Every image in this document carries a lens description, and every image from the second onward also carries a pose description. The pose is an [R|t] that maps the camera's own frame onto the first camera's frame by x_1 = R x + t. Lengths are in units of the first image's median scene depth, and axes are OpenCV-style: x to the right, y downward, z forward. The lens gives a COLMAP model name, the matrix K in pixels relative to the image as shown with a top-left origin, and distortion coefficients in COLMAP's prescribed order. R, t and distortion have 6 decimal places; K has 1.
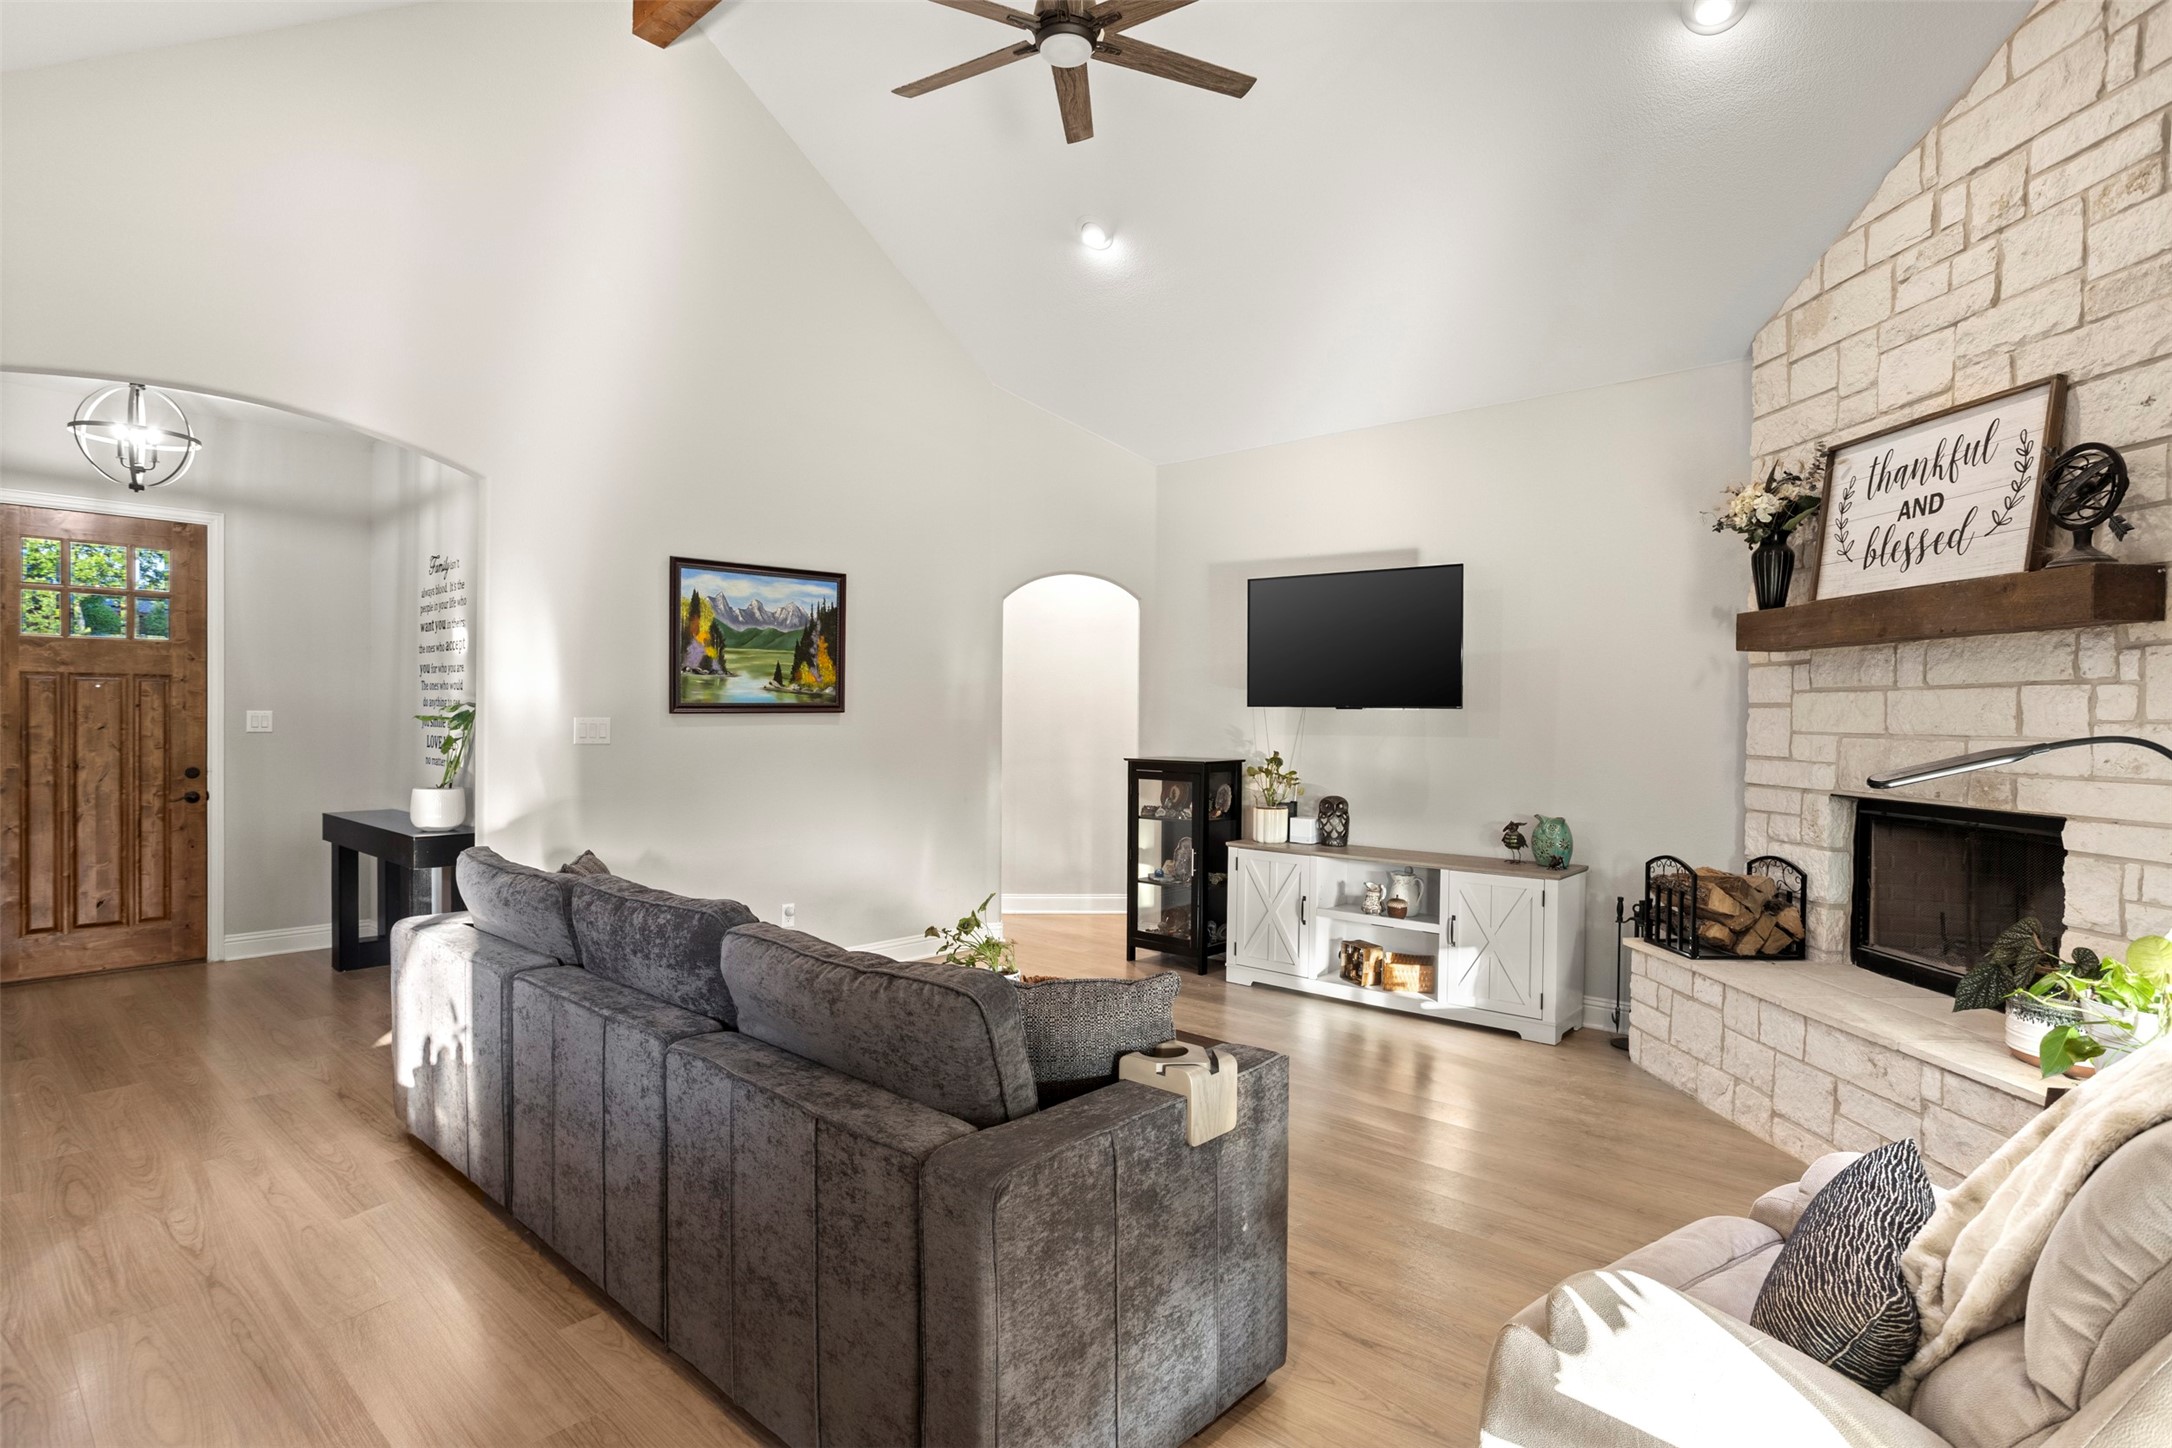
lens RADIAL K [[1112.6, 0, 1085.9], [0, 1112.6, 728.1], [0, 0, 1]] dist [-0.049635, 0.027828]
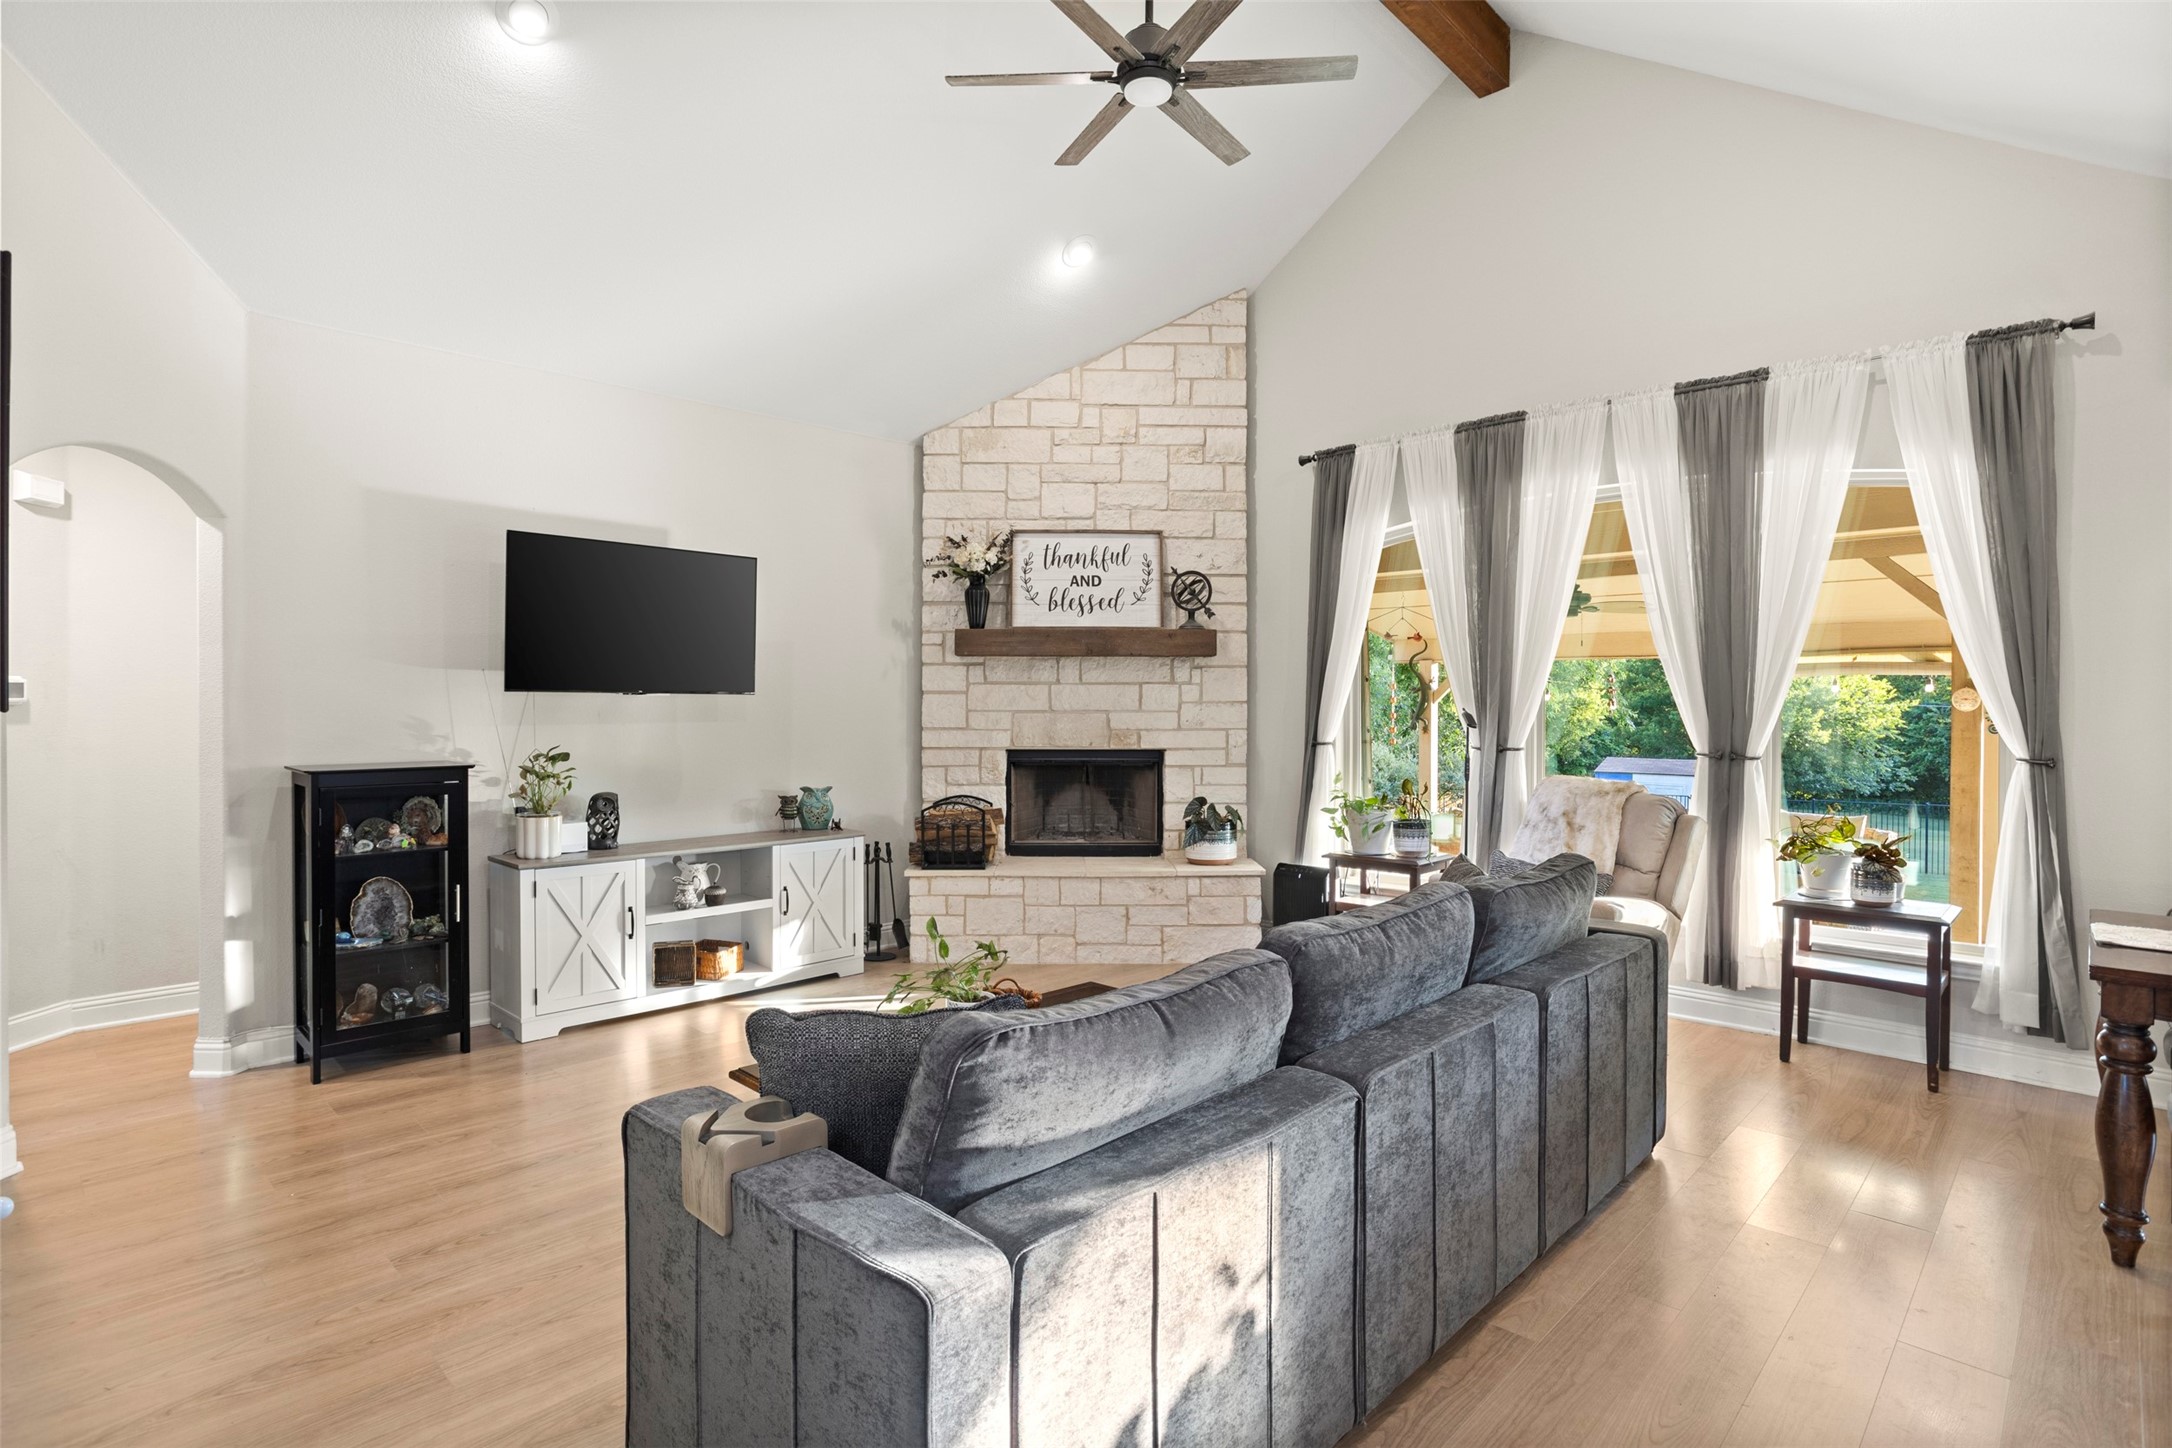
lens RADIAL K [[1090.1, 0, 1078.3], [0, 1090.1, 706.7], [0, 0, 1]] dist [-0.057863, 0.035637]
pose [[0.036661, -0.013793, 0.999233, -0.762613], [0.011260, 0.999847, 0.013388, -0.017829], [-0.999264, 0.010761, 0.036811, 0.724411]]
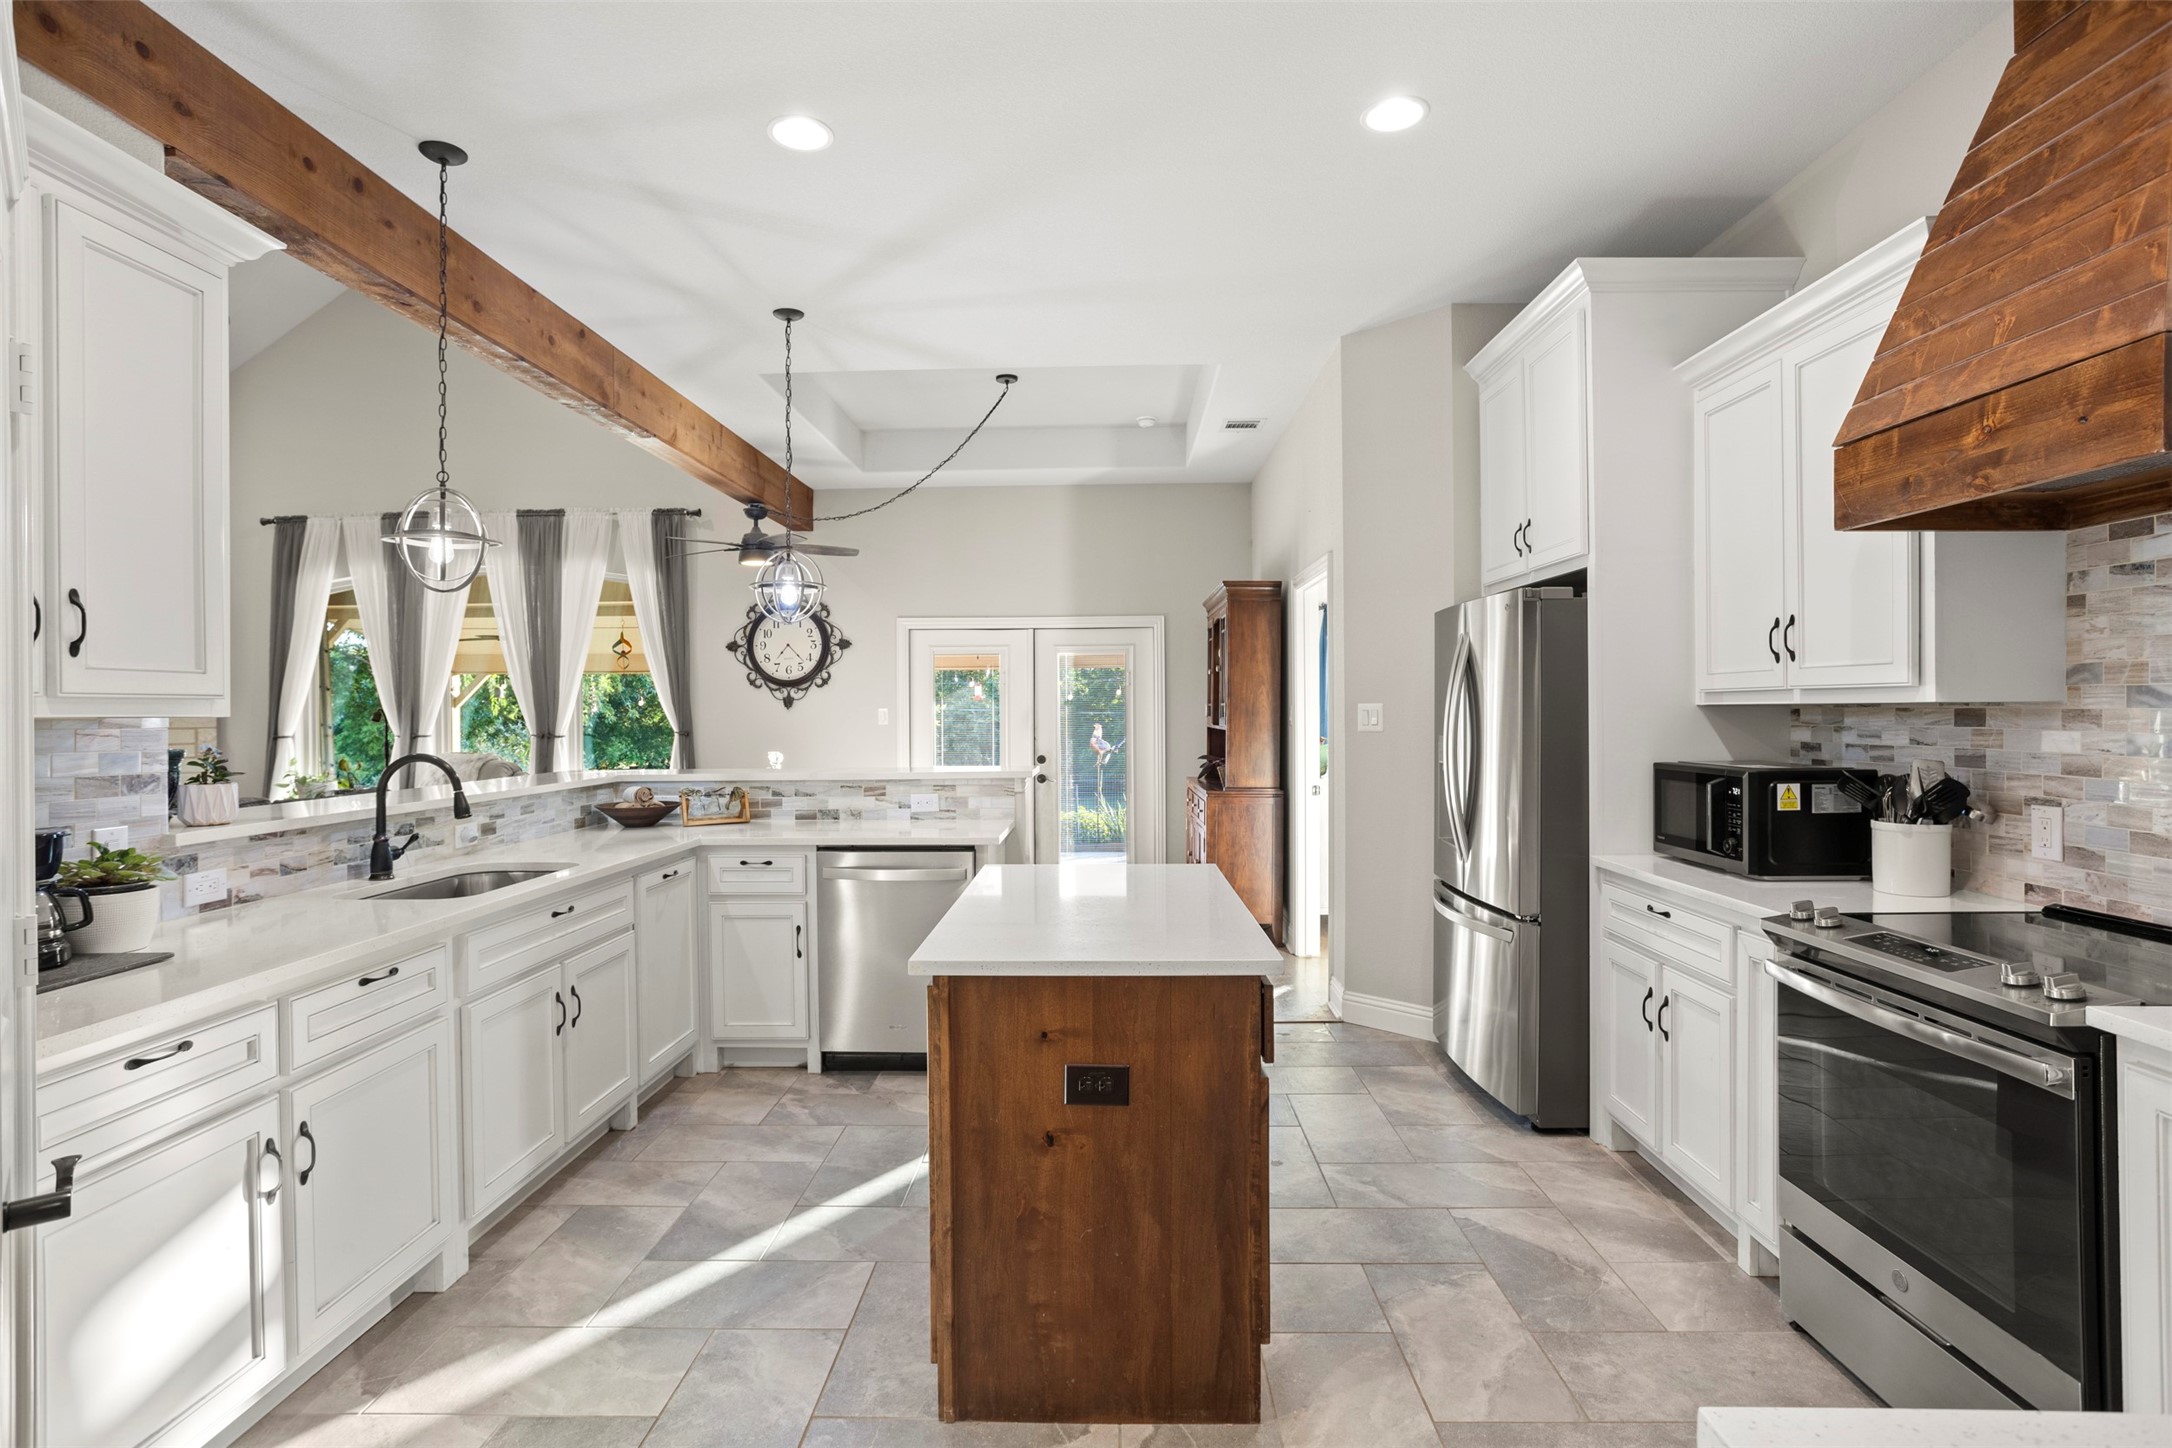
lens RADIAL K [[1090.1, 0, 1078.3], [0, 1090.1, 706.7], [0, 0, 1]] dist [-0.057863, 0.035637]
pose [[-0.646286, -0.004469, 0.763082, -1.560442], [0.010019, 0.999847, 0.014341, -0.012864], [-0.763030, 0.016914, -0.646142, 0.610774]]
